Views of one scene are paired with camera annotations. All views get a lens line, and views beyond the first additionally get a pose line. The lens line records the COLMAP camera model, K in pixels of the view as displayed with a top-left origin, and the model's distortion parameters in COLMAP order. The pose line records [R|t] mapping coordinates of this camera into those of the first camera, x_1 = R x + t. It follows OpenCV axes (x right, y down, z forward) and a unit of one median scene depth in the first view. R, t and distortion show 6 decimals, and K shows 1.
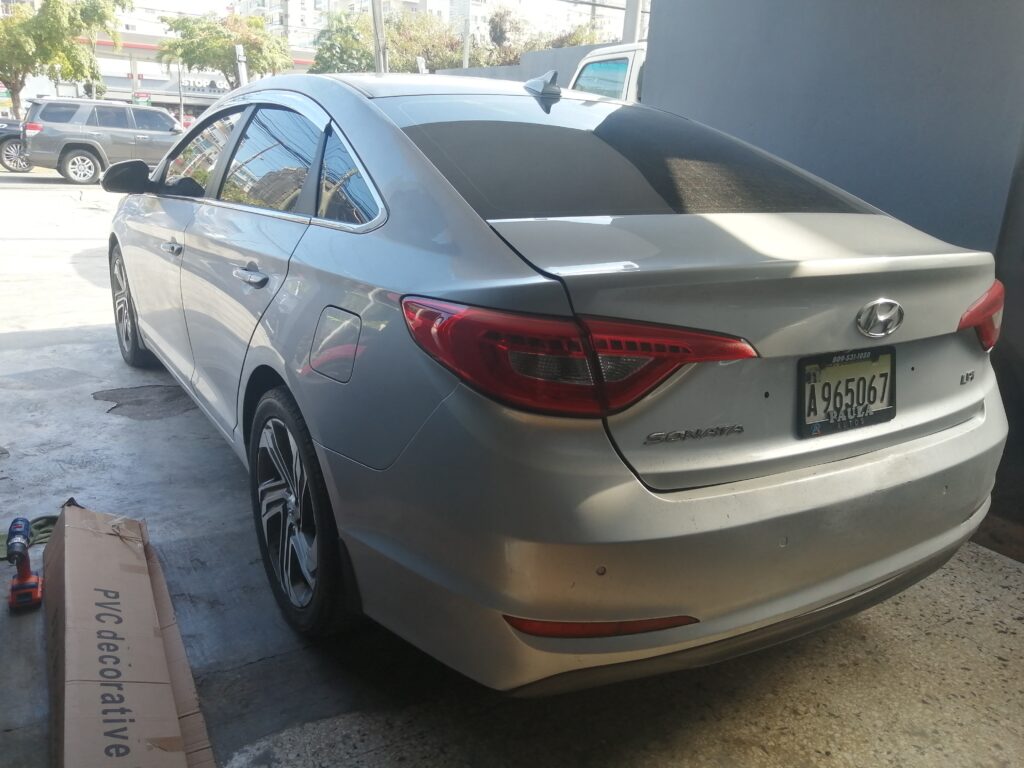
lens RADIAL K [[784.8, 0, 515.1], [0, 784.8, 386.1], [0, 0, 1]] dist [-0.013825, -0.003333]
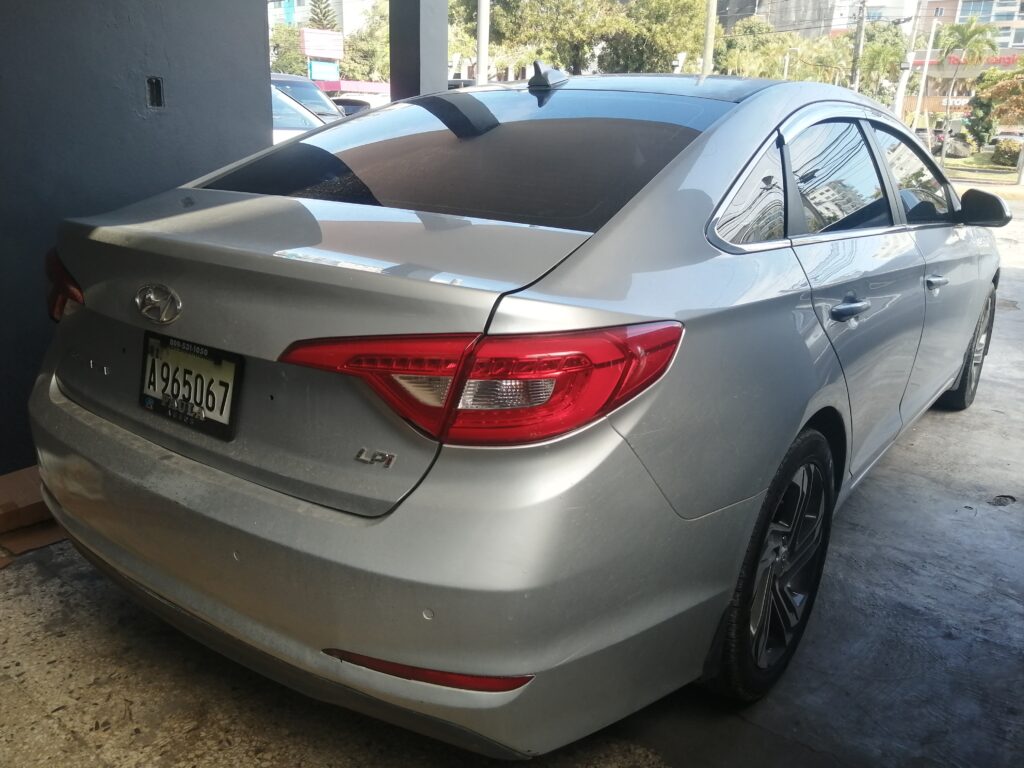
lens RADIAL K [[784.8, 0, 515.0], [0, 784.8, 380.3], [0, 0, 1]] dist [-0.013825, -0.003333]
pose [[0.400066, 0.233237, -0.886311, 1.322071], [-0.285779, 0.950605, 0.121161, -0.208640], [0.870791, 0.204817, 0.446959, 0.856244]]
